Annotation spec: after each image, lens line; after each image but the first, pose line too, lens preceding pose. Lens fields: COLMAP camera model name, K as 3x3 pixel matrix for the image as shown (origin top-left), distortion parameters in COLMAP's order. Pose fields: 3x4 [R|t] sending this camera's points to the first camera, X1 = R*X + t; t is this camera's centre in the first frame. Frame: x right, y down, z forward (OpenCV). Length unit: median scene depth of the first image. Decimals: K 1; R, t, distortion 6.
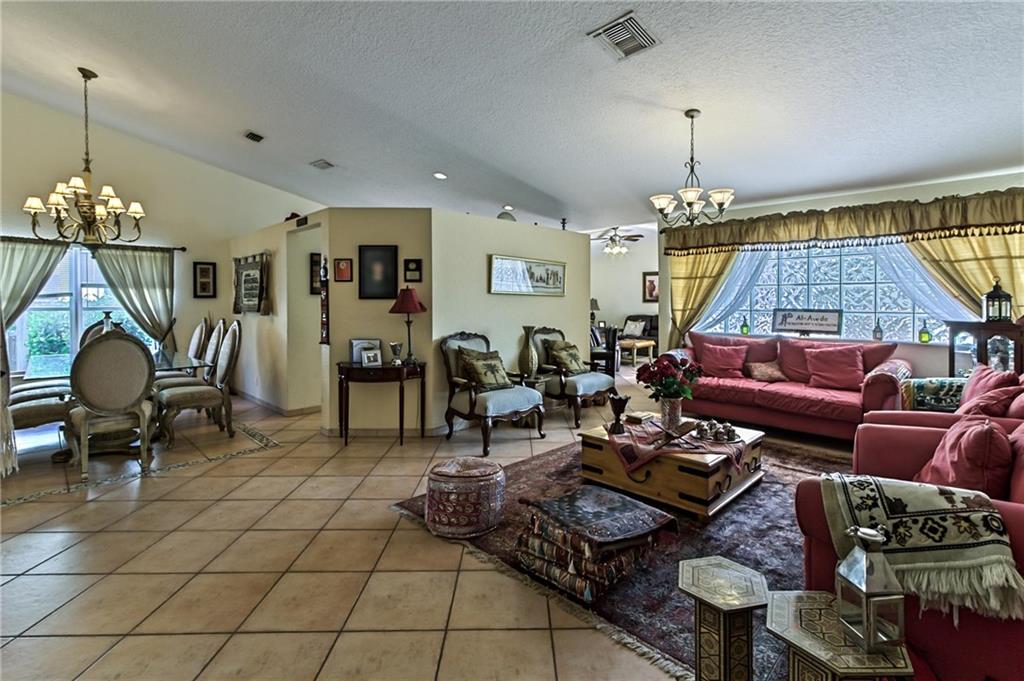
lens RADIAL K [[457.2, 0, 514.8], [0, 457.2, 302.7], [0, 0, 1]] dist [-0.000077, 0.000587]
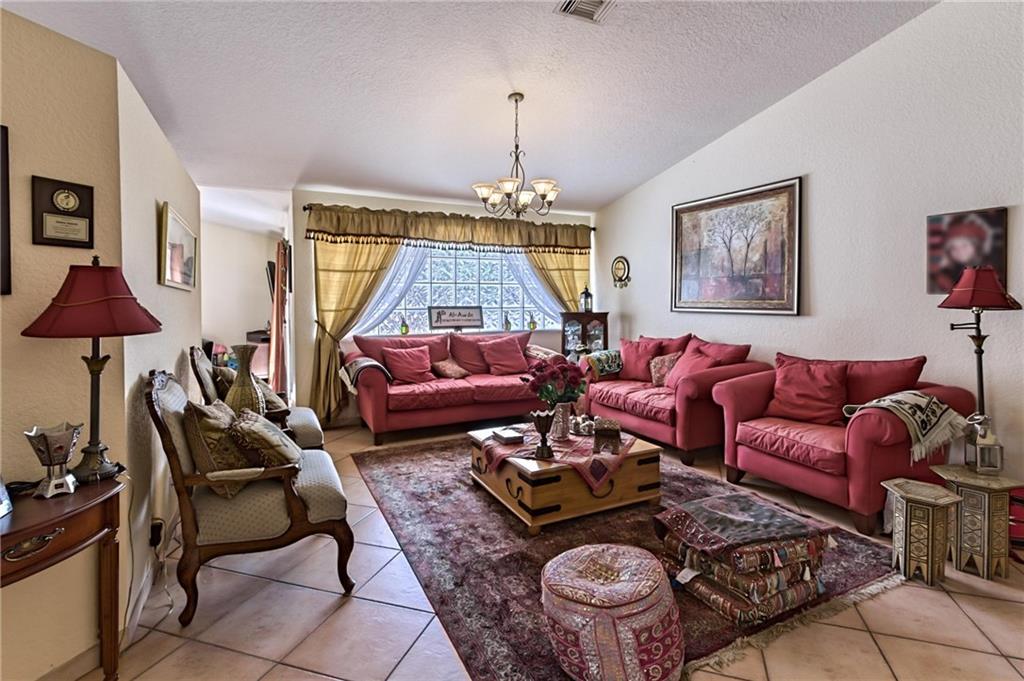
lens RADIAL K [[499.9, 0, 515.1], [0, 499.9, 306.0], [0, 0, 1]] dist [0.000815, 0.000428]
pose [[0.328663, -0.015763, 0.944316, -0.433603], [0.006446, 0.999875, 0.014447, -0.002671], [-0.944425, 0.001339, 0.328723, 0.498176]]
